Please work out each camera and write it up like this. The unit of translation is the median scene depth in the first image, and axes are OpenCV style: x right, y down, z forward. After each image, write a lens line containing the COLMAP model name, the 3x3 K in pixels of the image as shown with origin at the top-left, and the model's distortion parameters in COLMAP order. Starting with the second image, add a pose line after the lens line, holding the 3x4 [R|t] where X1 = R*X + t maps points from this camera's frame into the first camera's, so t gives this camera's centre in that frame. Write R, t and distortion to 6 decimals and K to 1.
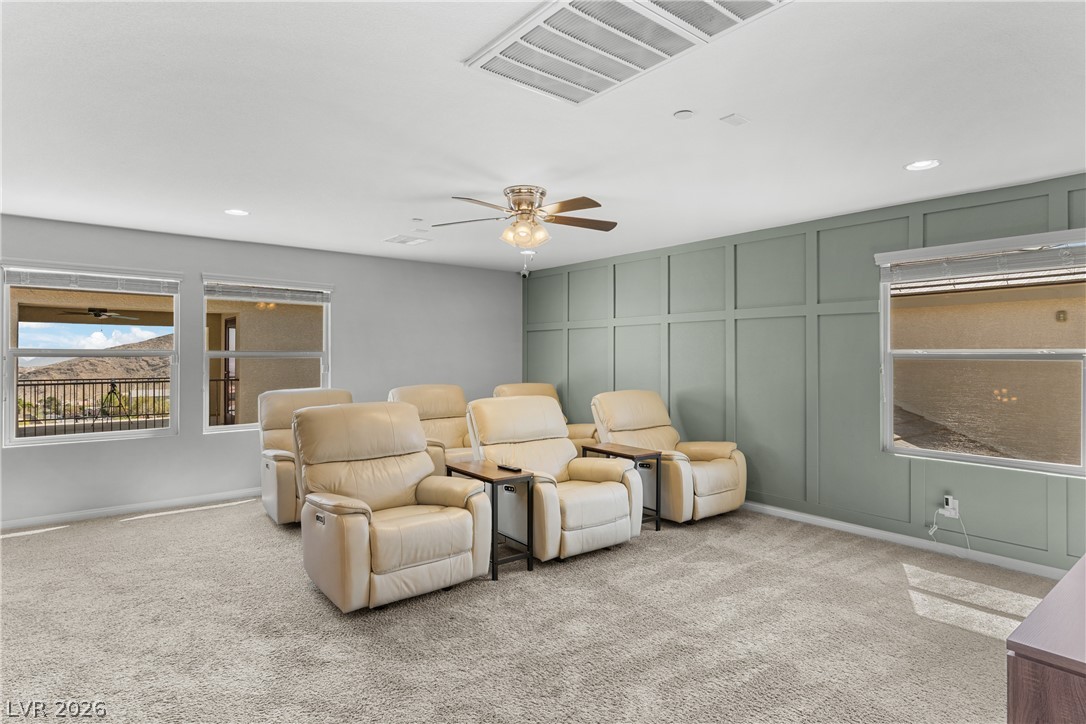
lens RADIAL K [[586.4, 0, 544.3], [0, 586.4, 359.3], [0, 0, 1]] dist [-0.005284, -0.000351]
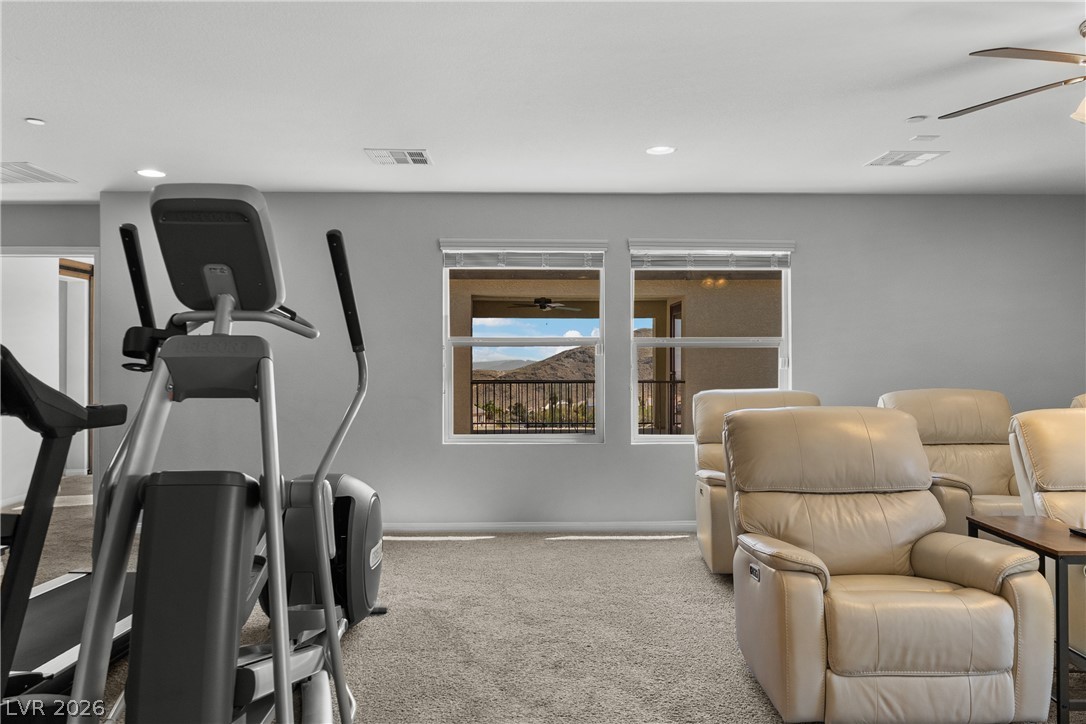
lens RADIAL K [[807.1, 0, 545.1], [0, 807.1, 359.3], [0, 0, 1]] dist [-0.012633, 0.001585]
pose [[0.778587, -0.004613, -0.627519, 0.011131], [-0.000925, 0.999963, -0.008498, 0.030334], [0.627536, 0.007197, 0.778555, 0.107673]]
